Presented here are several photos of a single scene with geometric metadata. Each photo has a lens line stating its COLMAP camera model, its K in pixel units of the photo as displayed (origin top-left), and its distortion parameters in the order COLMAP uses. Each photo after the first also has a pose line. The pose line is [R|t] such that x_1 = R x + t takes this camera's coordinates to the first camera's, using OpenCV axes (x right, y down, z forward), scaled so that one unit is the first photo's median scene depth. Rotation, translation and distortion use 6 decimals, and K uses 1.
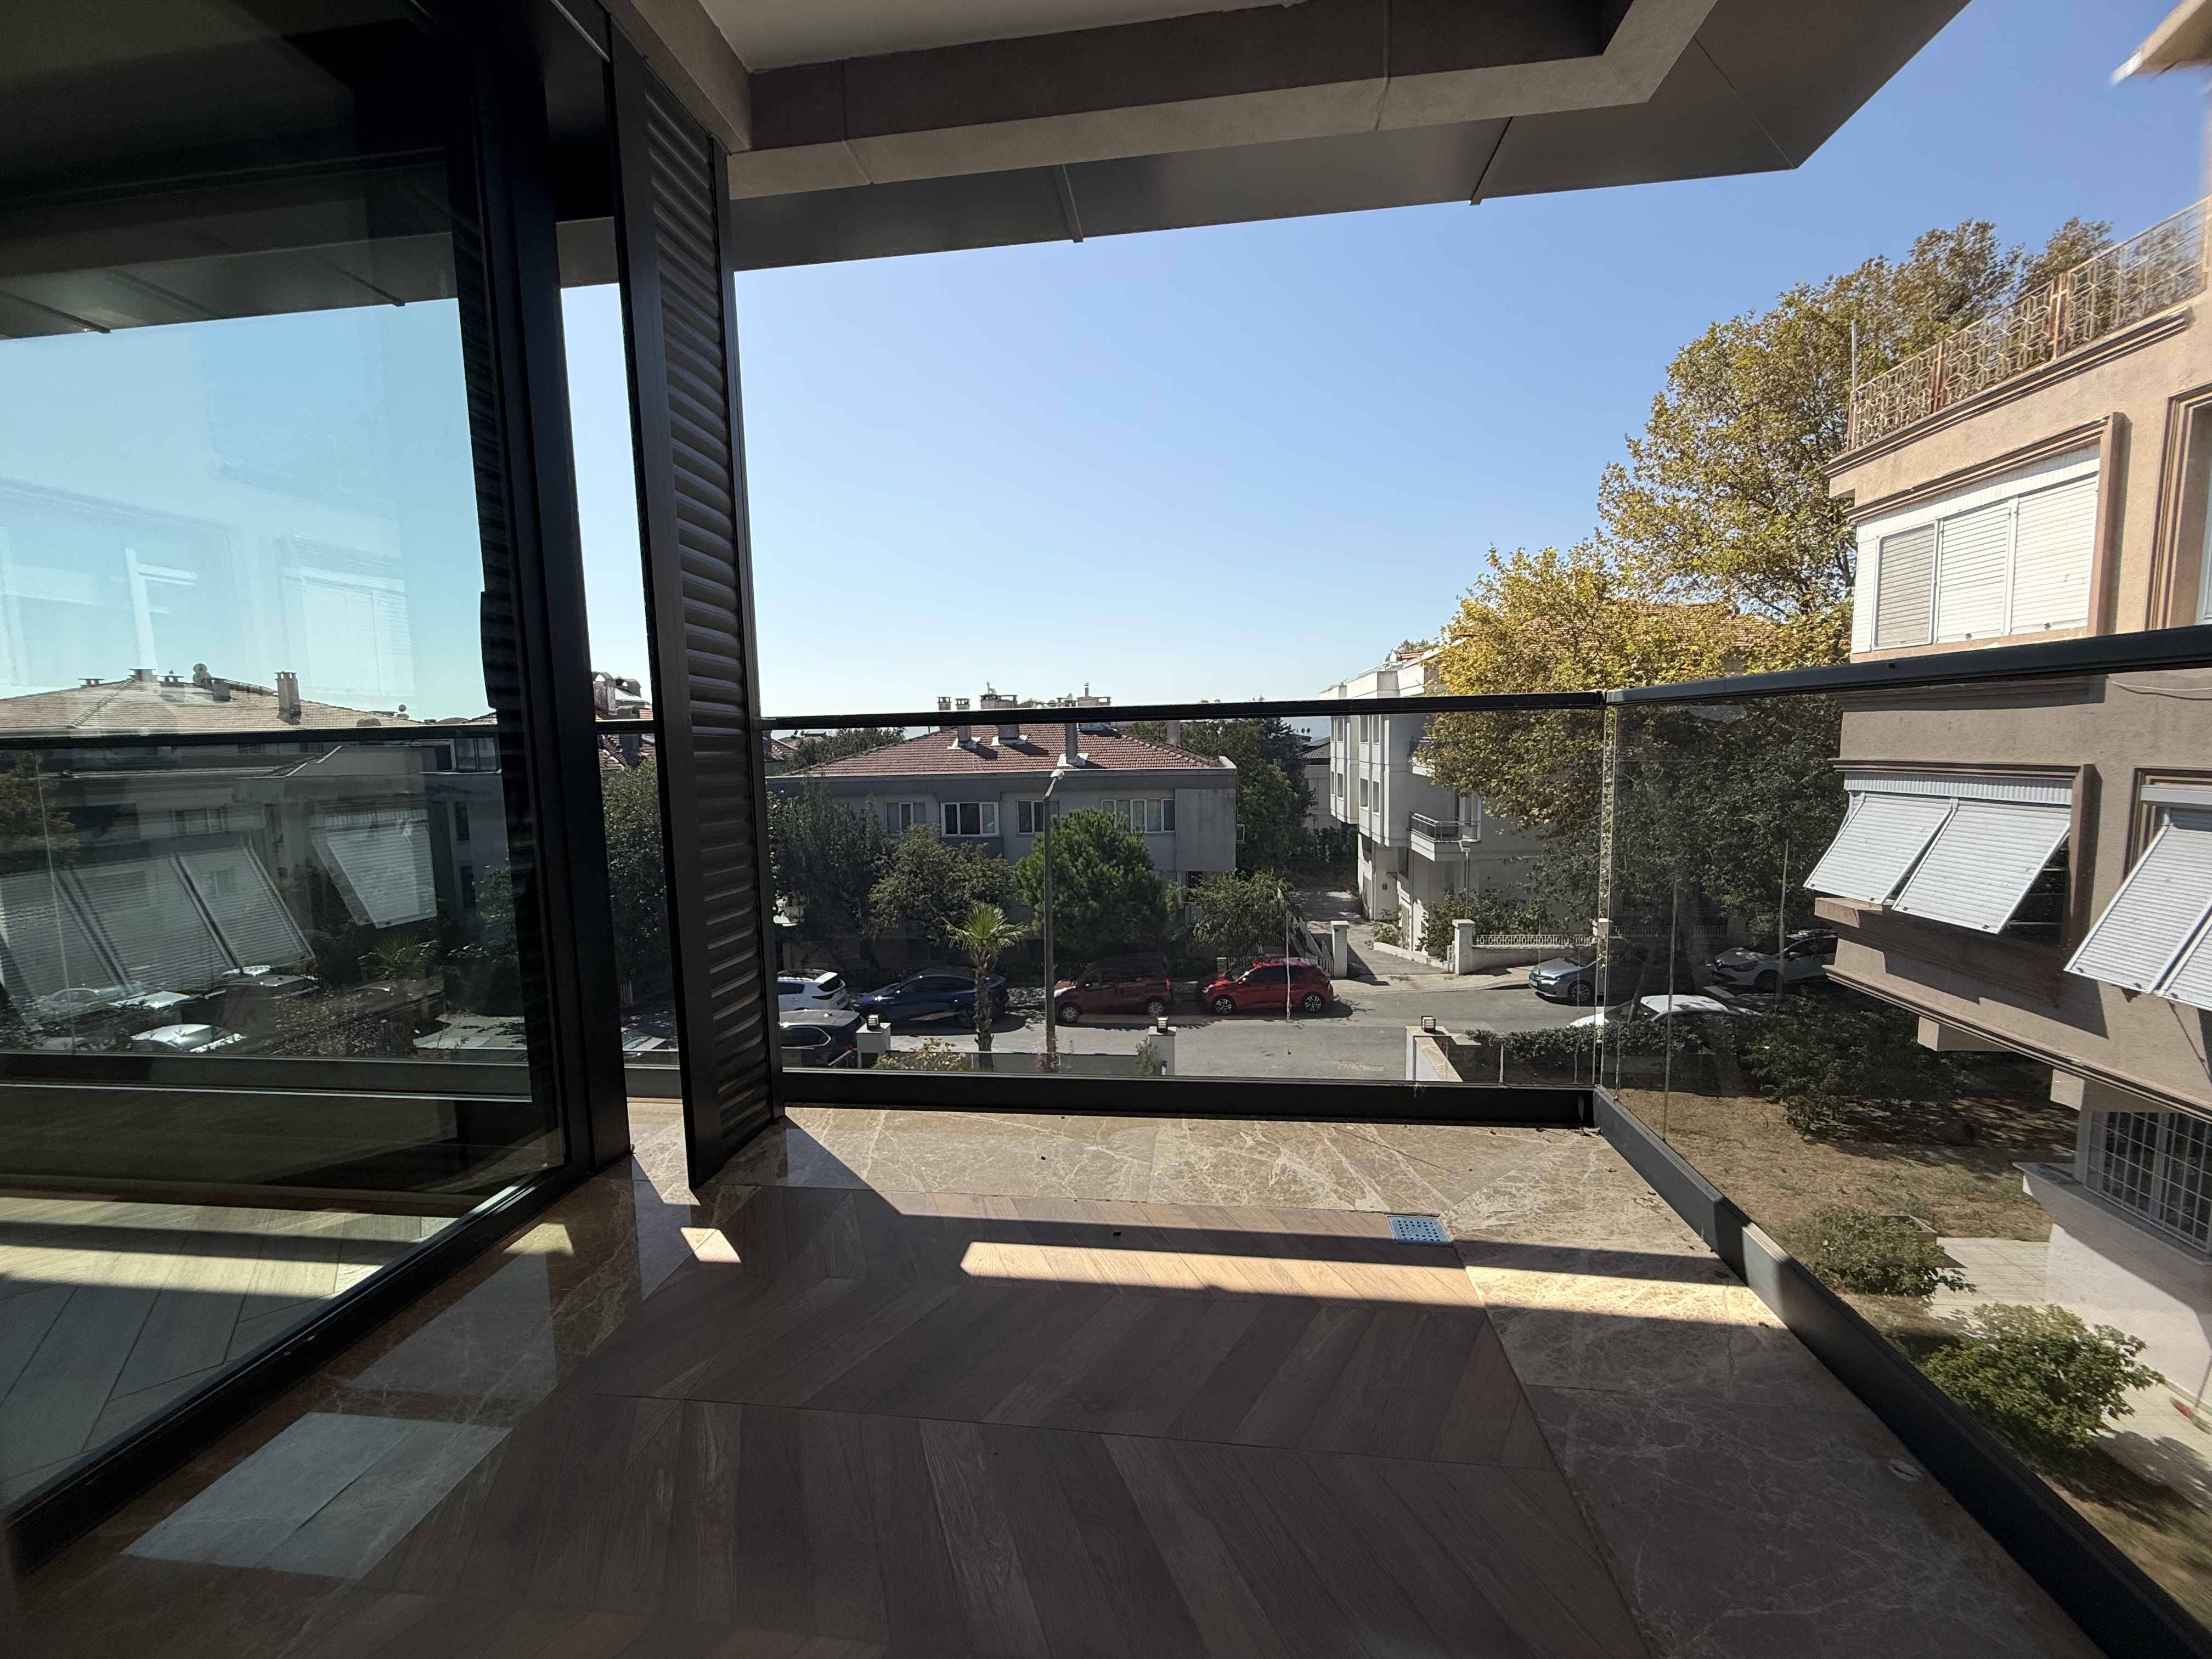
lens RADIAL K [[880.0, 0, 1099.8], [0, 880.0, 828.8], [0, 0, 1]] dist [-0.001318, 0.000484]
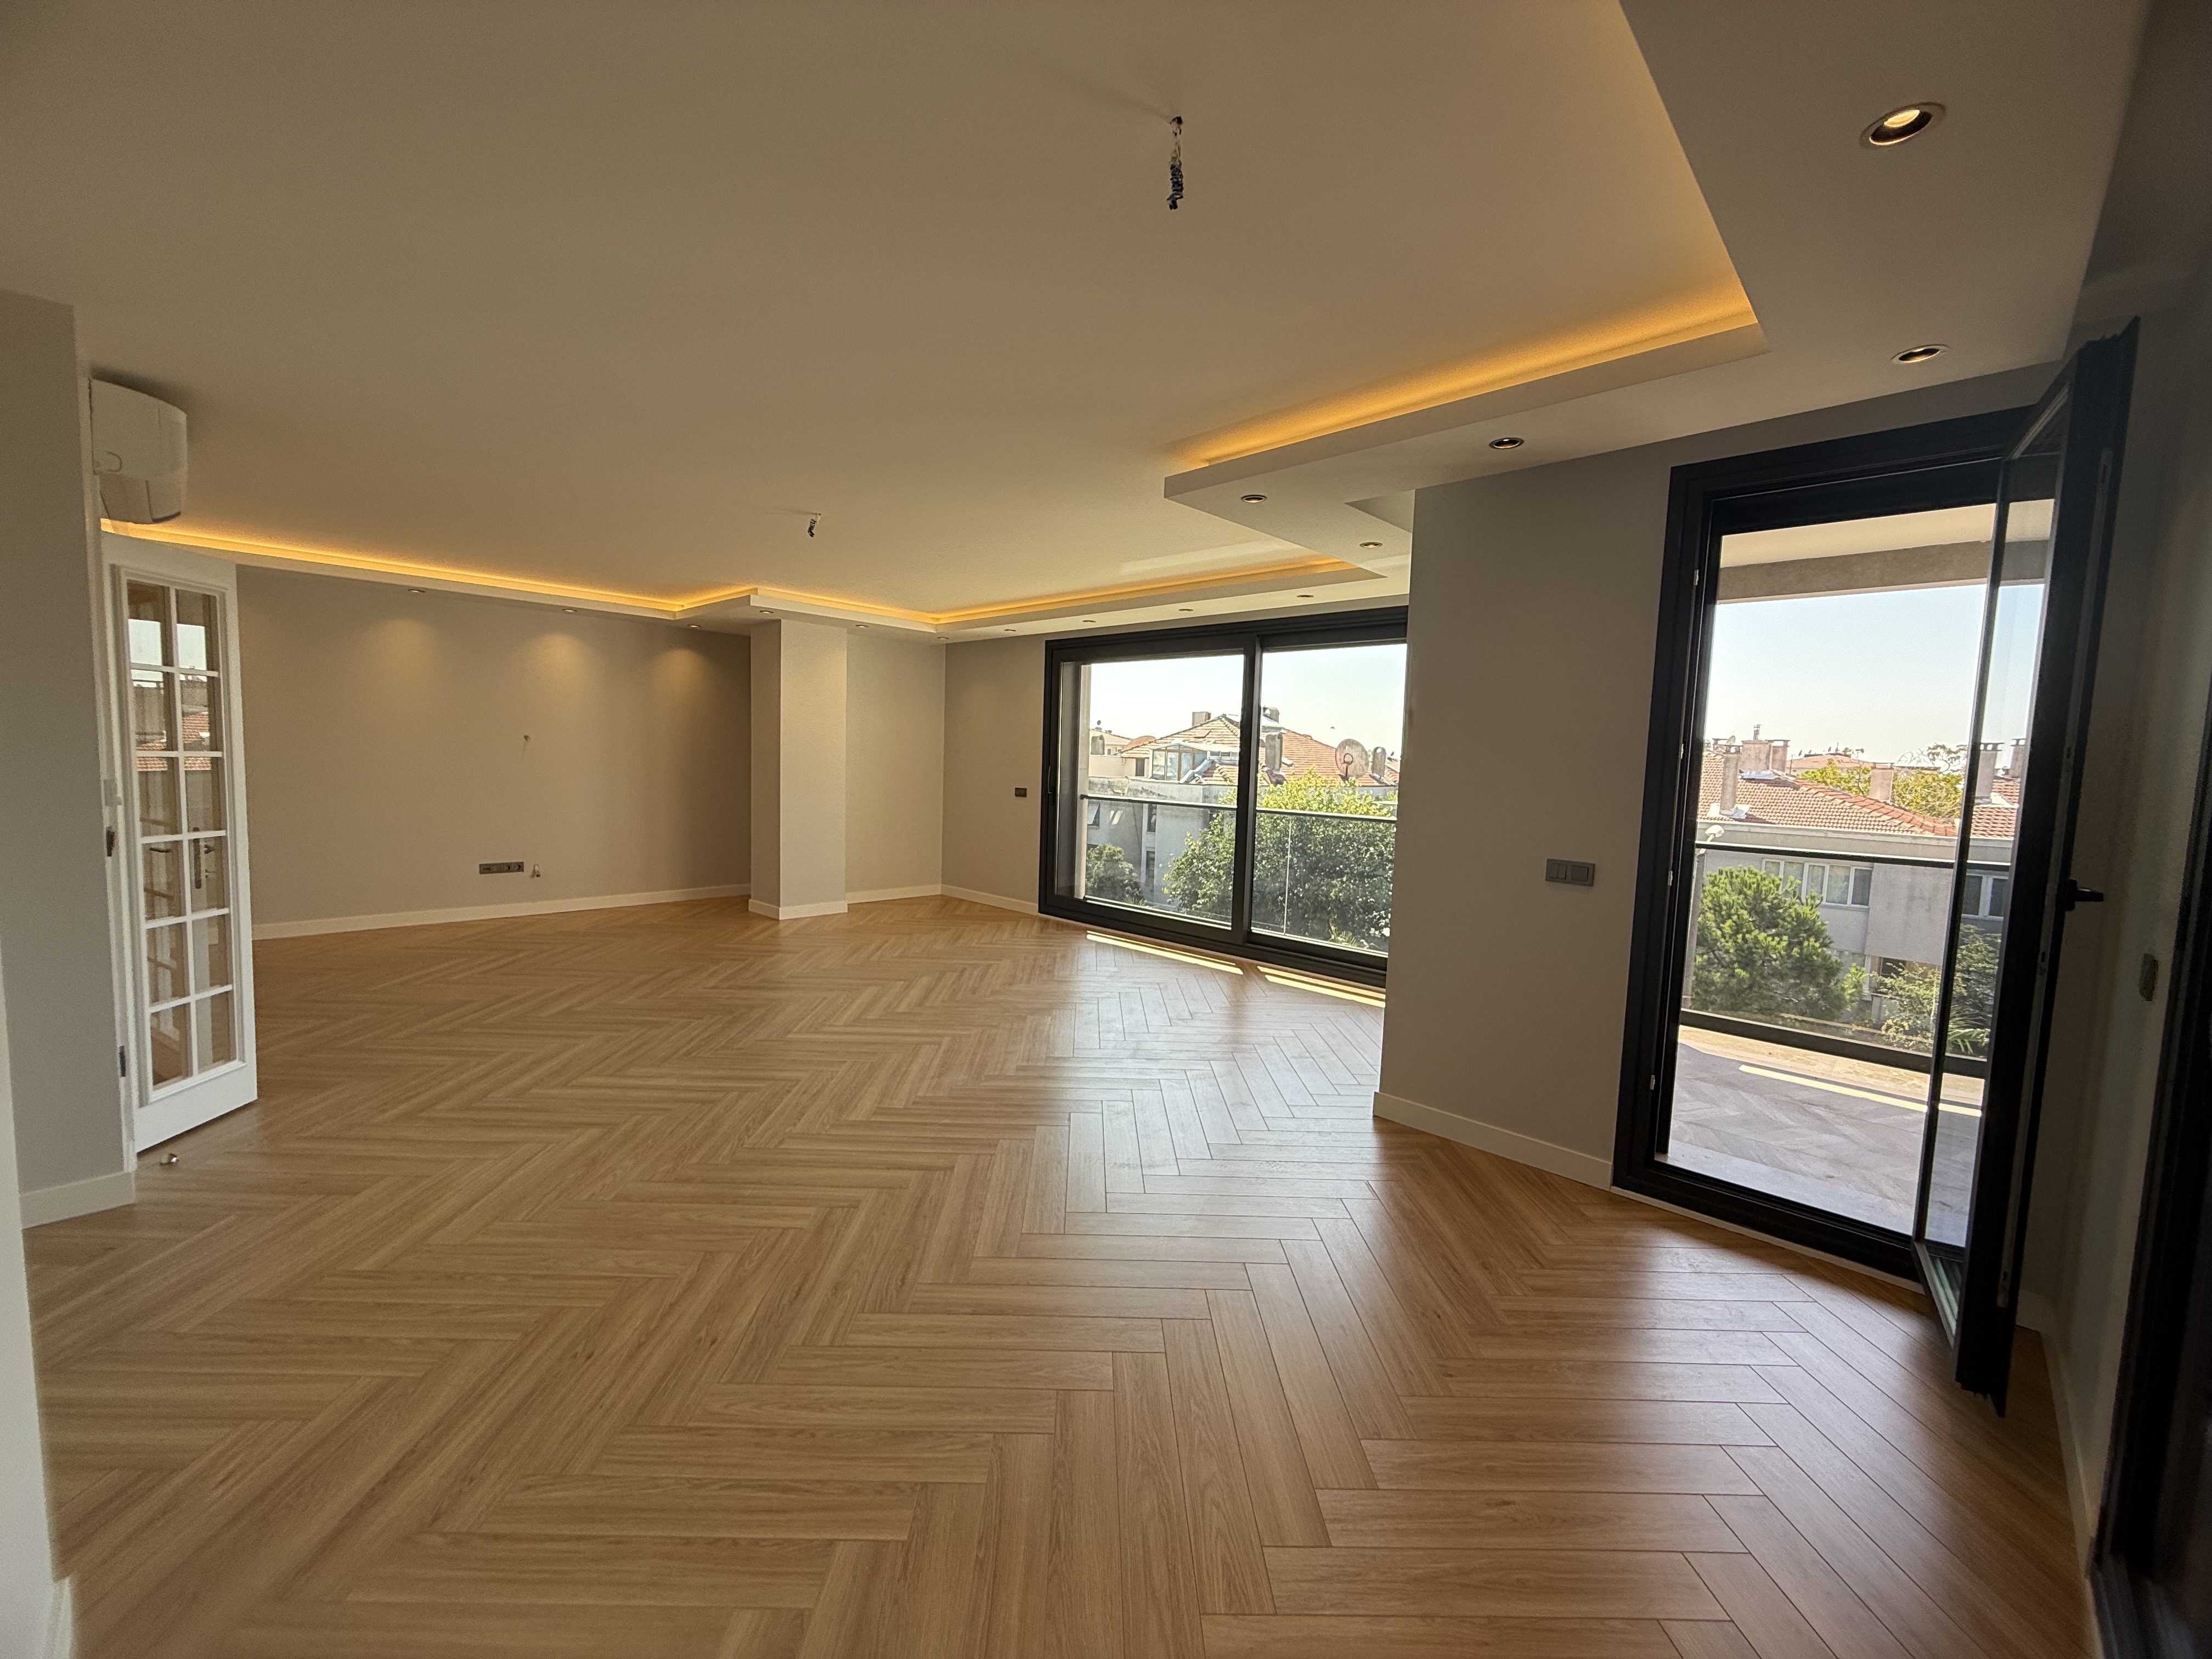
lens RADIAL K [[880.0, 0, 1099.8], [0, 880.0, 828.8], [0, 0, 1]] dist [-0.001318, 0.000484]
pose [[0.798521, 0.098475, -0.593857, -0.010504], [-0.111633, 0.993641, 0.014663, -0.002132], [0.591525, 0.054585, 0.804437, -0.127252]]
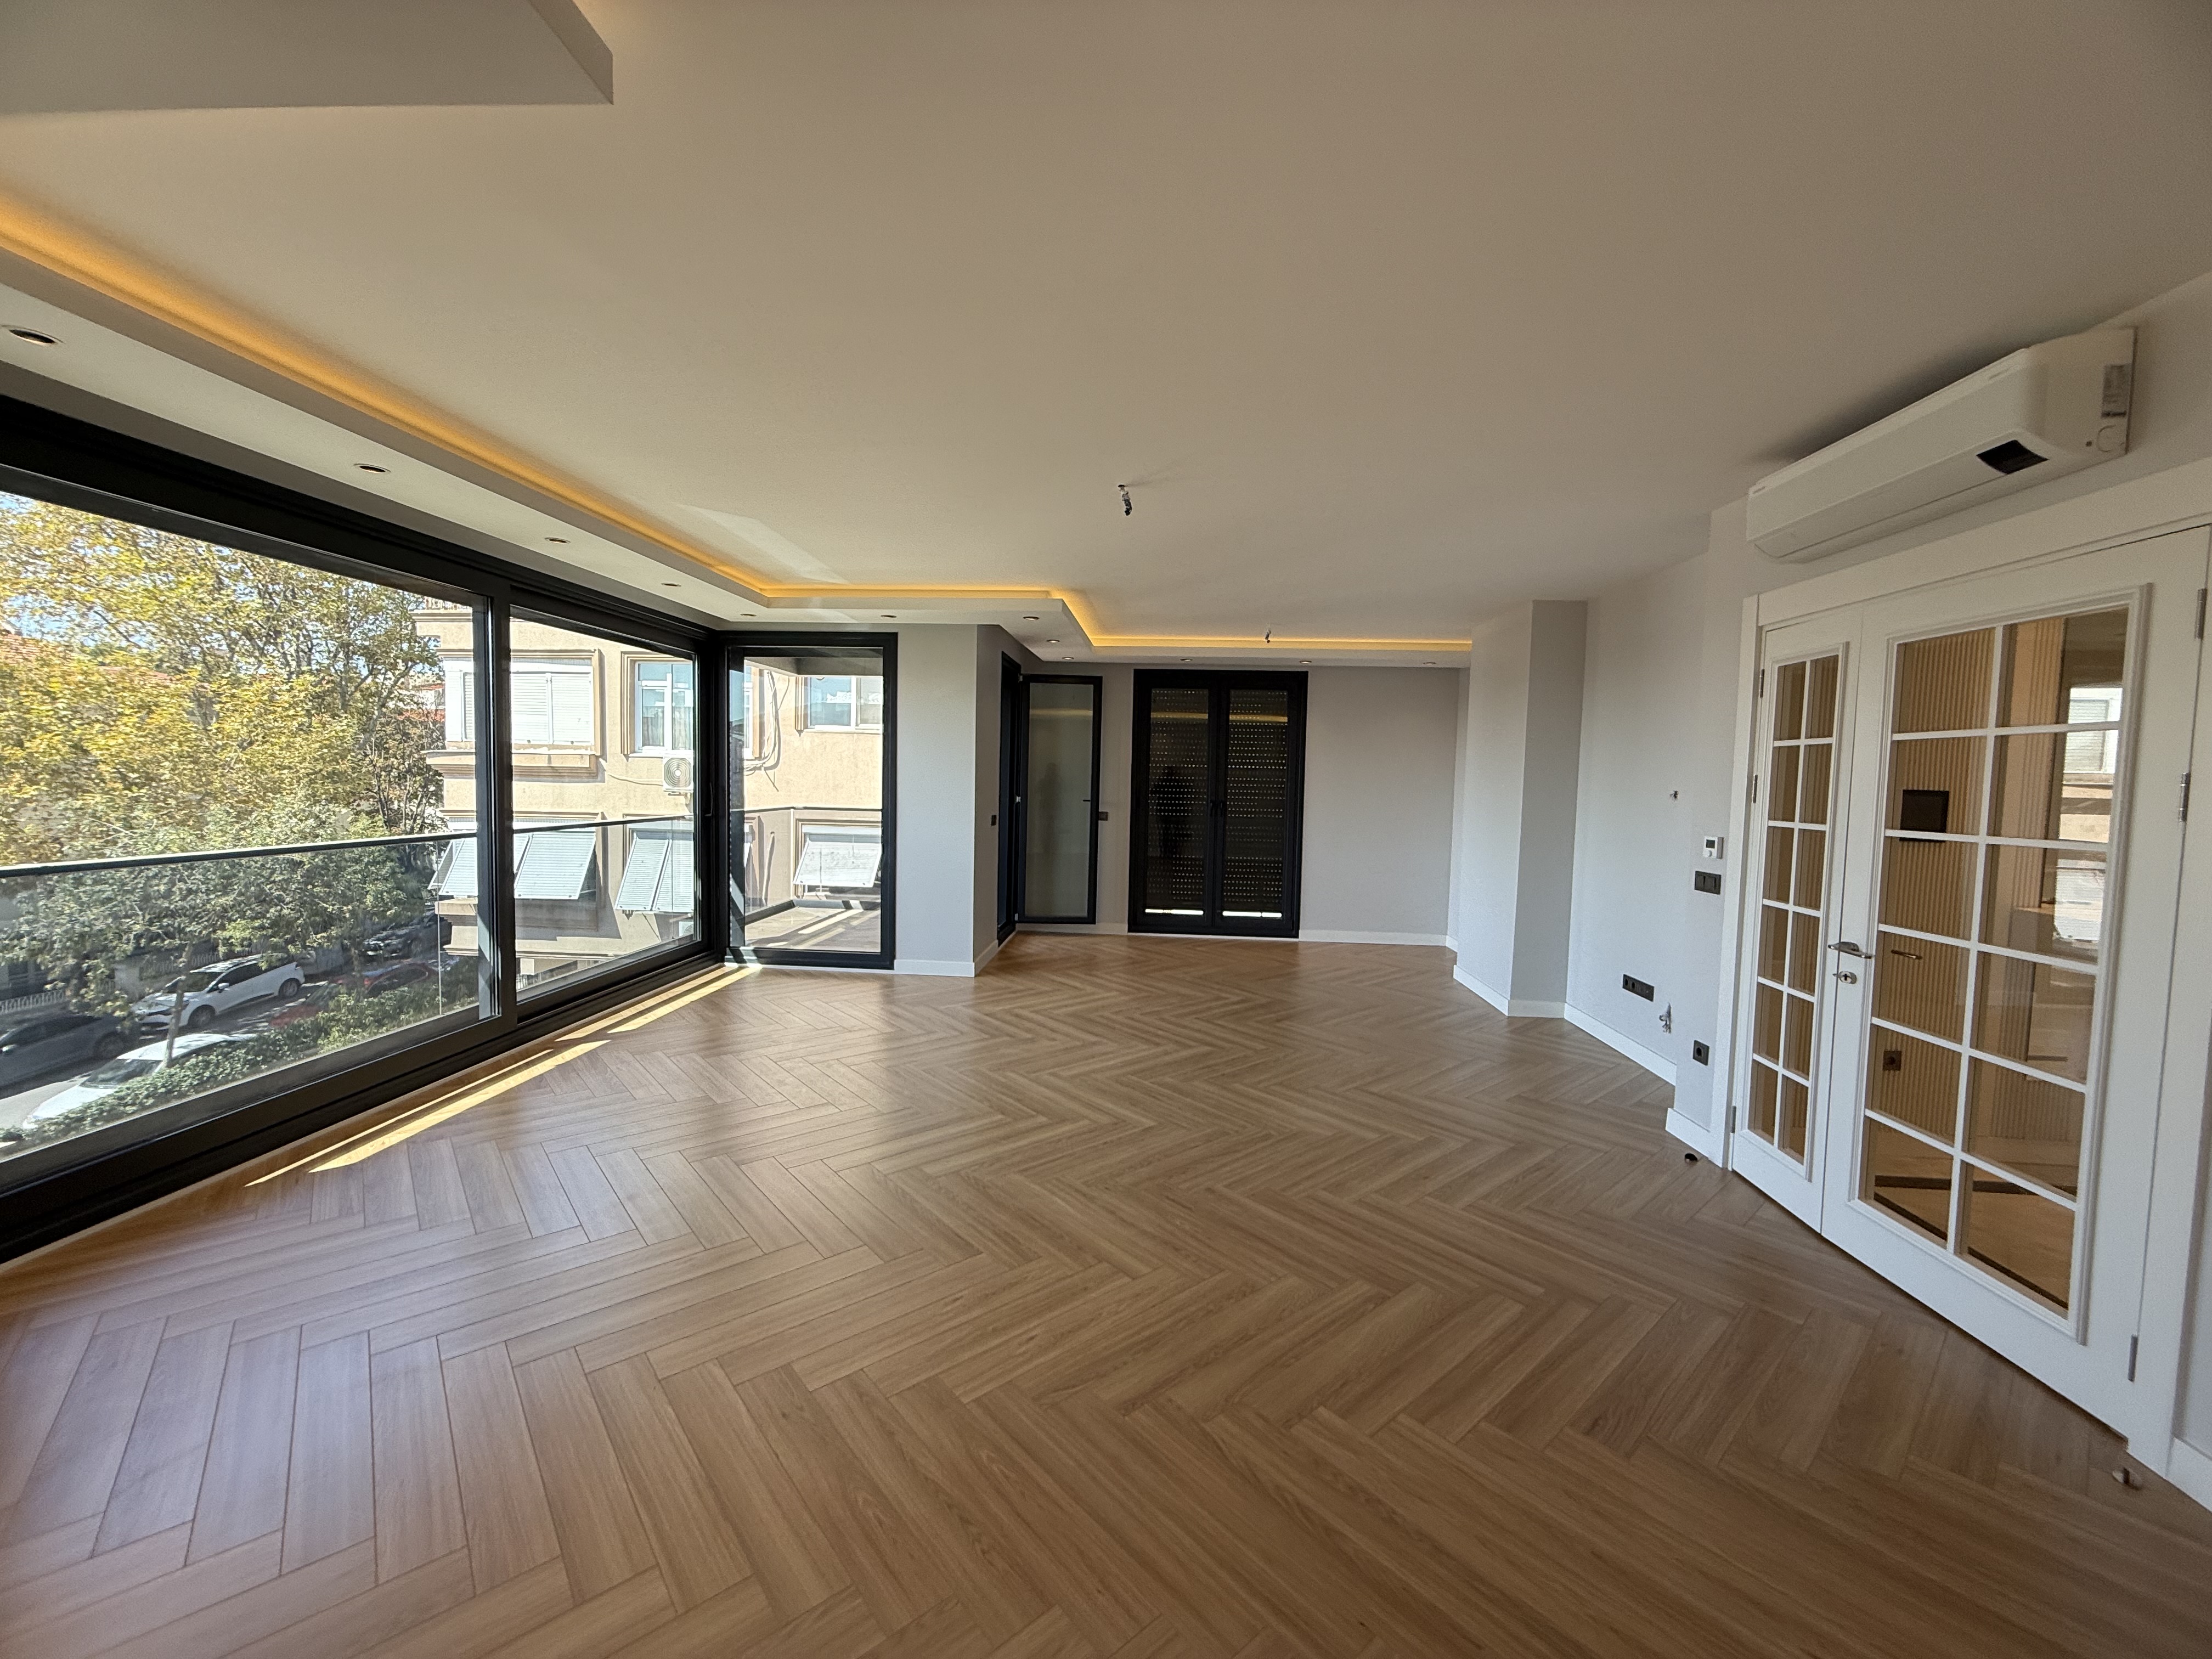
lens RADIAL K [[880.0, 0, 1099.8], [0, 880.0, 828.8], [0, 0, 1]] dist [-0.001318, 0.000484]
pose [[-0.052816, -0.036916, 0.997922, -0.278576], [0.077568, 0.996146, 0.040956, -0.007193], [-0.995587, 0.079570, -0.049749, -0.019102]]
